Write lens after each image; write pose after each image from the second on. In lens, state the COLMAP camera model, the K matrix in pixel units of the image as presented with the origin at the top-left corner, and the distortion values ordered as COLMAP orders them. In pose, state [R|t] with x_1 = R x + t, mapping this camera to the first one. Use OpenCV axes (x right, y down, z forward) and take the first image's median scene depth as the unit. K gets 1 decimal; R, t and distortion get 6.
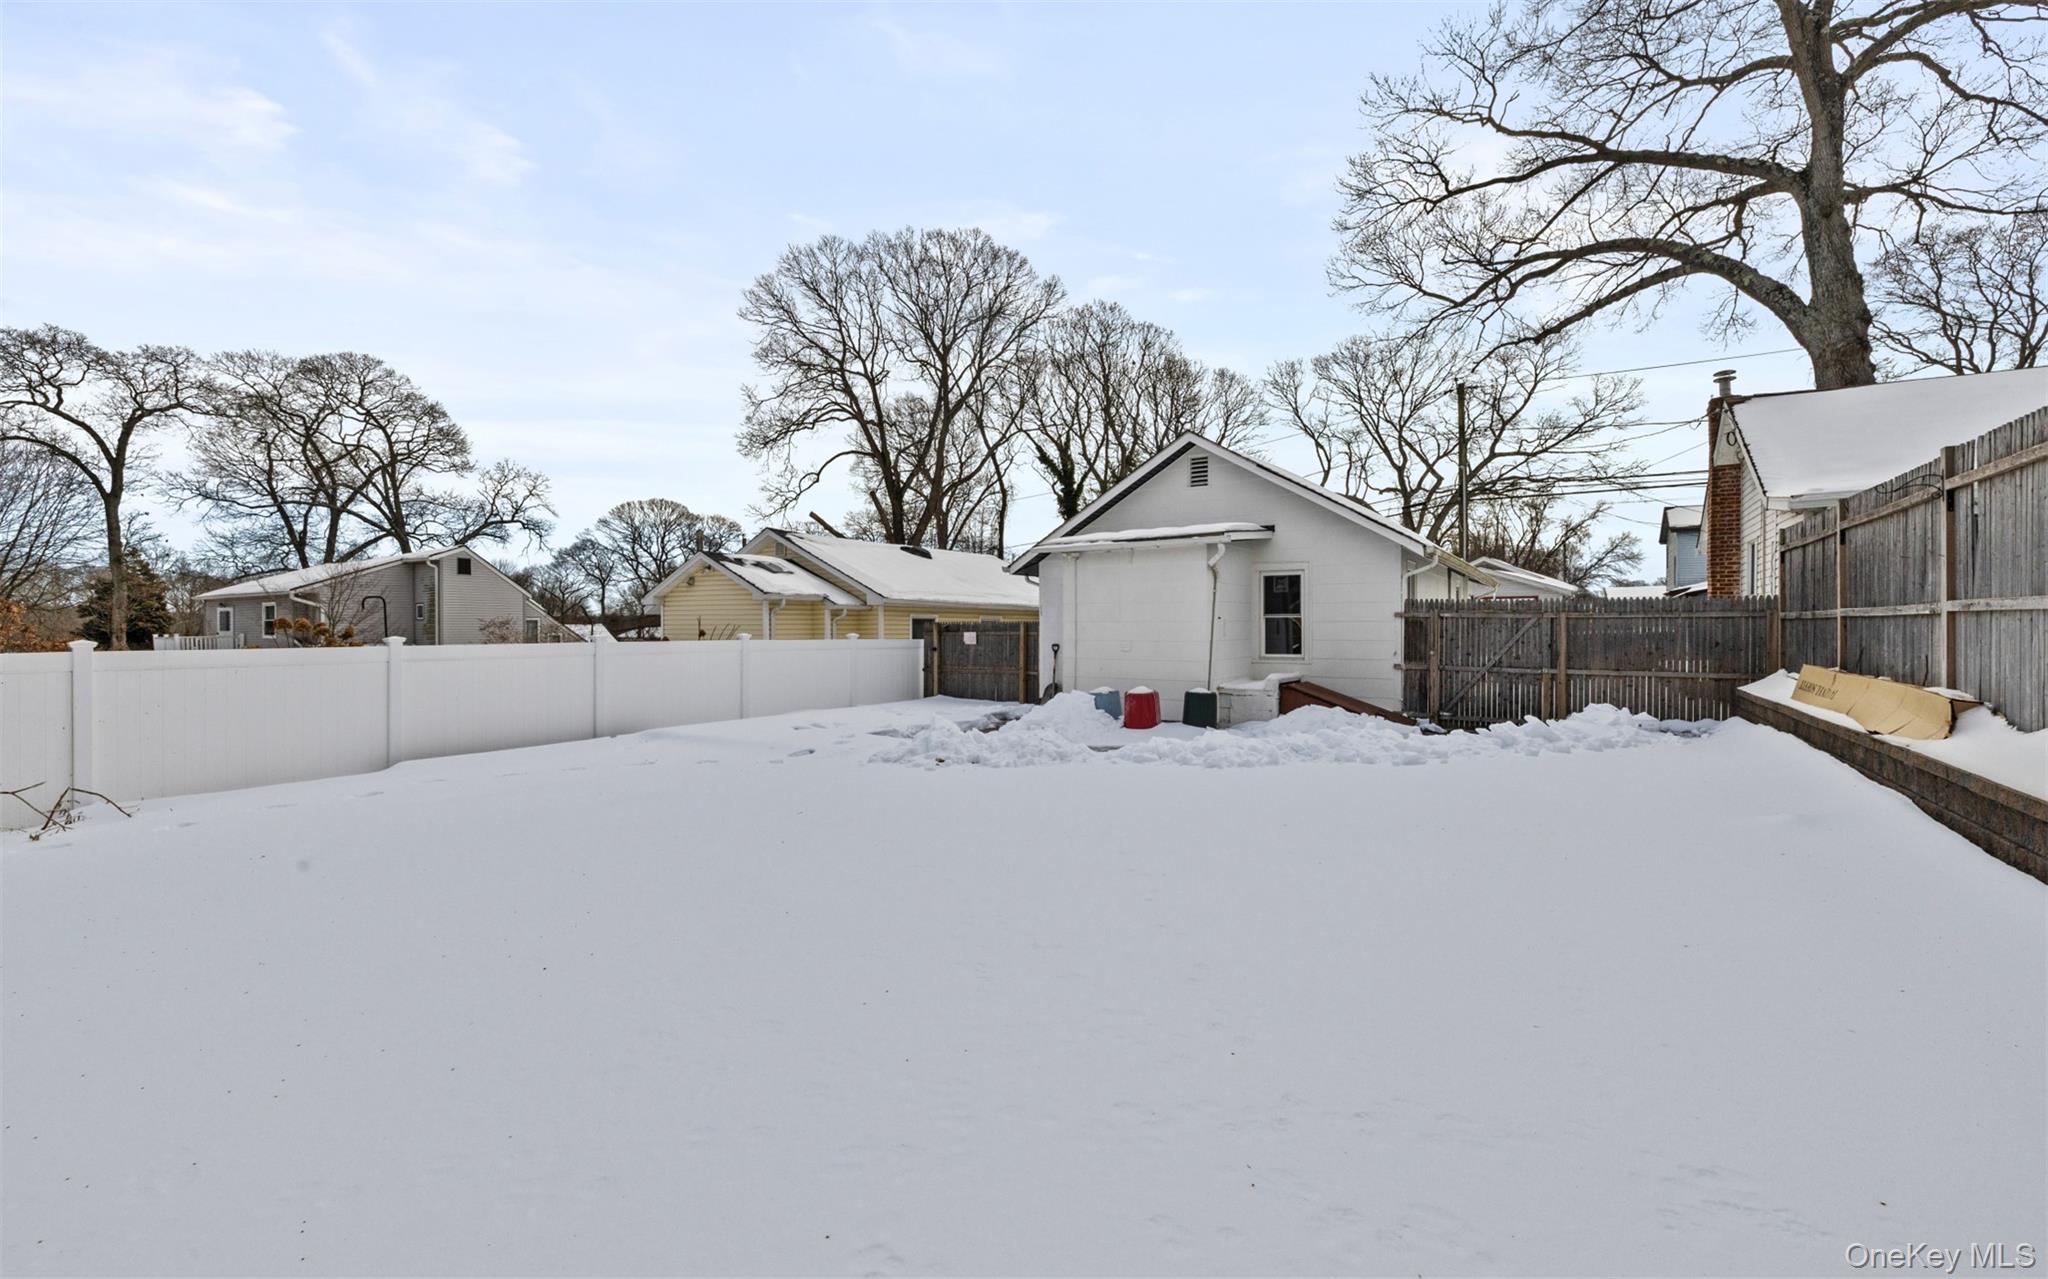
lens RADIAL K [[849.8, 0, 1032.5], [0, 849.8, 632.6], [0, 0, 1]] dist [-0.001270, -0.000110]
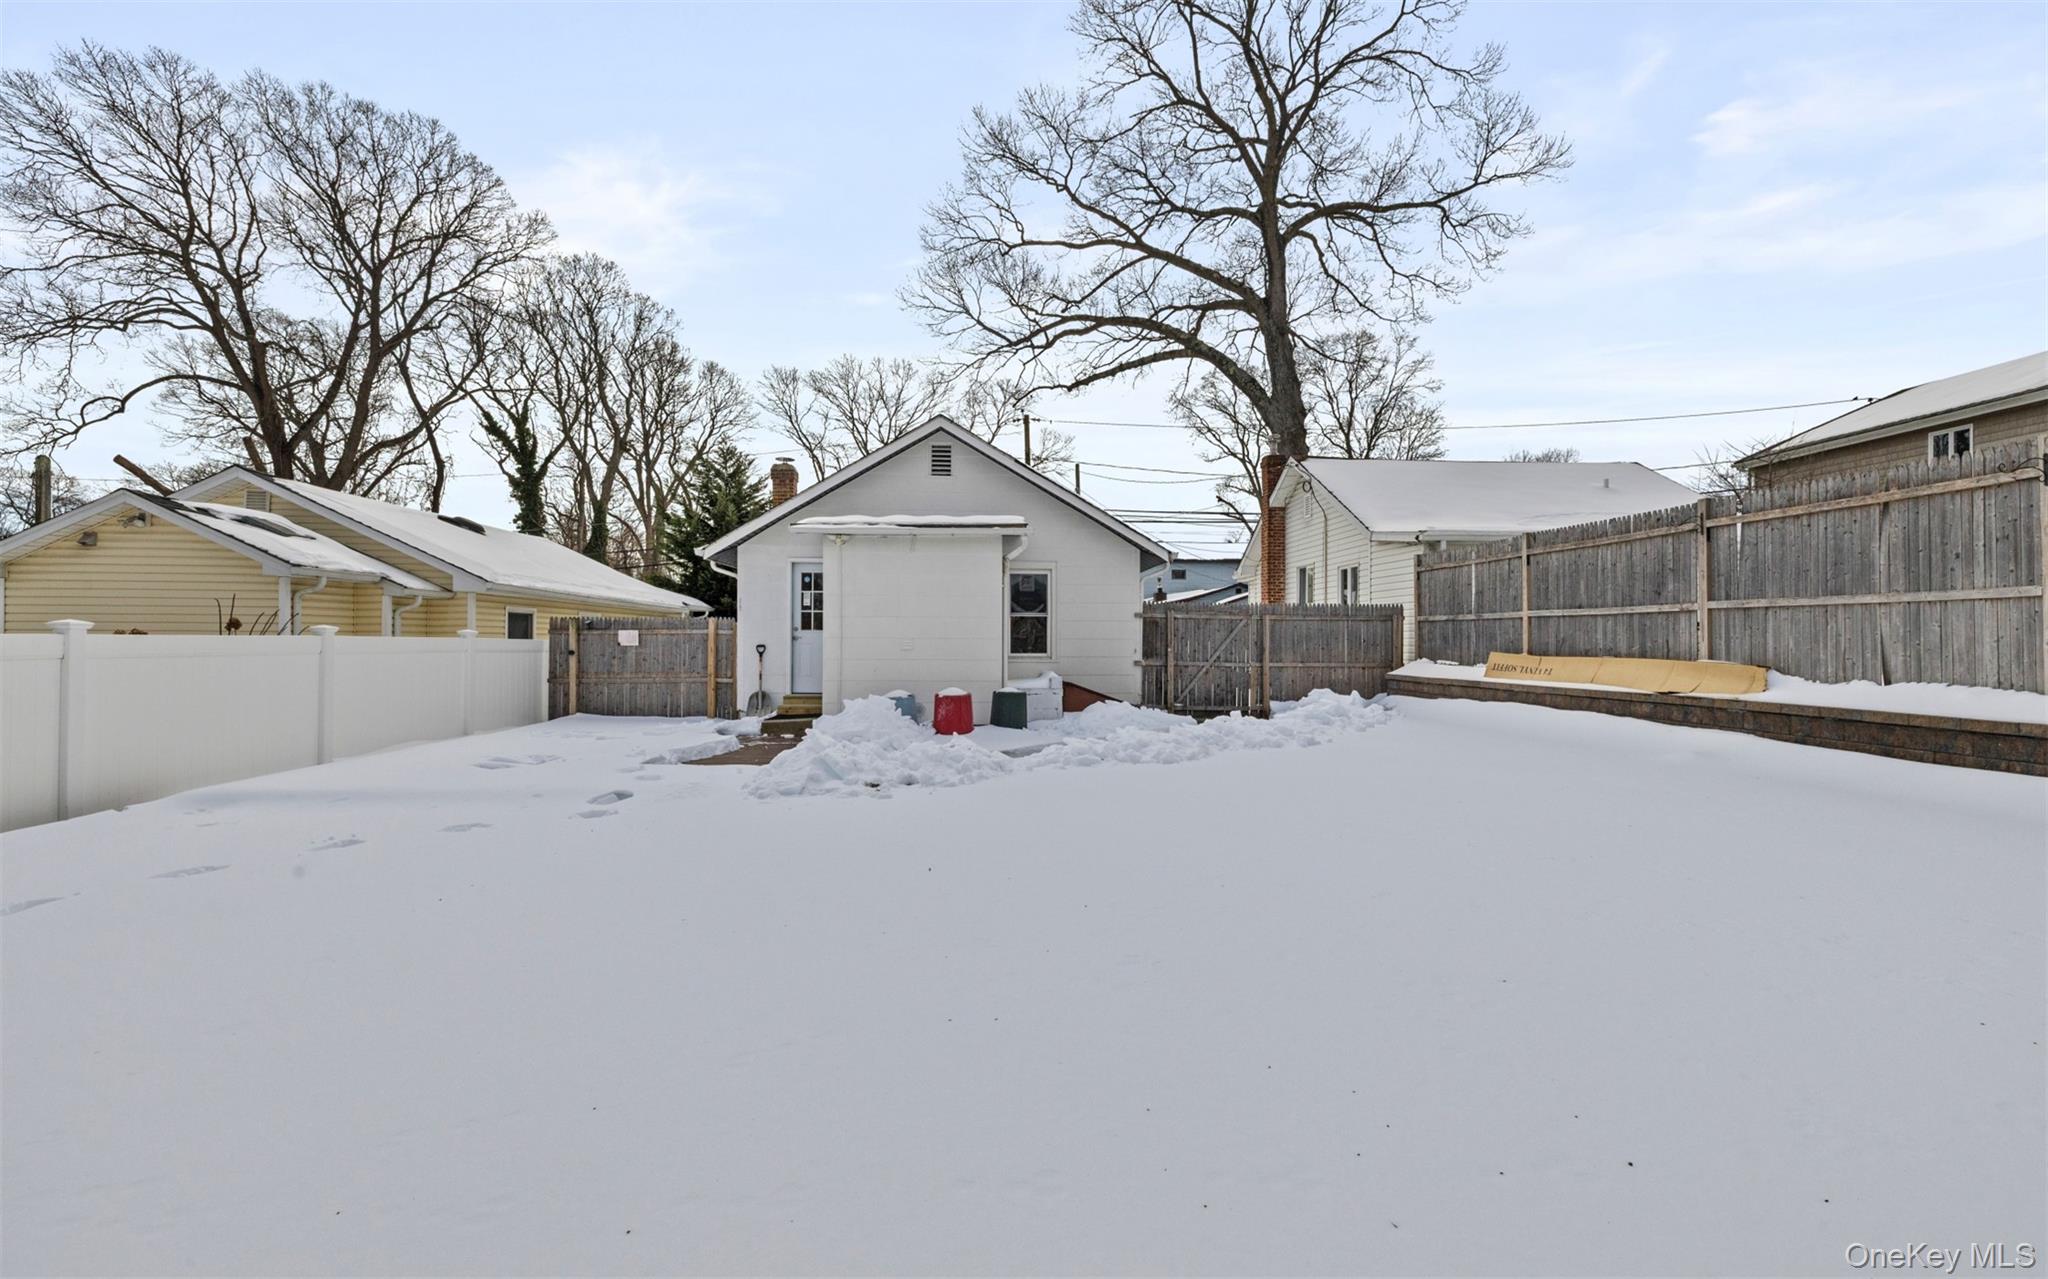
lens RADIAL K [[849.8, 0, 1026.3], [0, 849.8, 635.7], [0, 0, 1]] dist [-0.001270, -0.000110]
pose [[0.807876, 0.006290, 0.589318, -0.173697], [-0.000600, 0.999951, -0.009851, 0.008606], [-0.589352, 0.007605, 0.807841, 0.116152]]
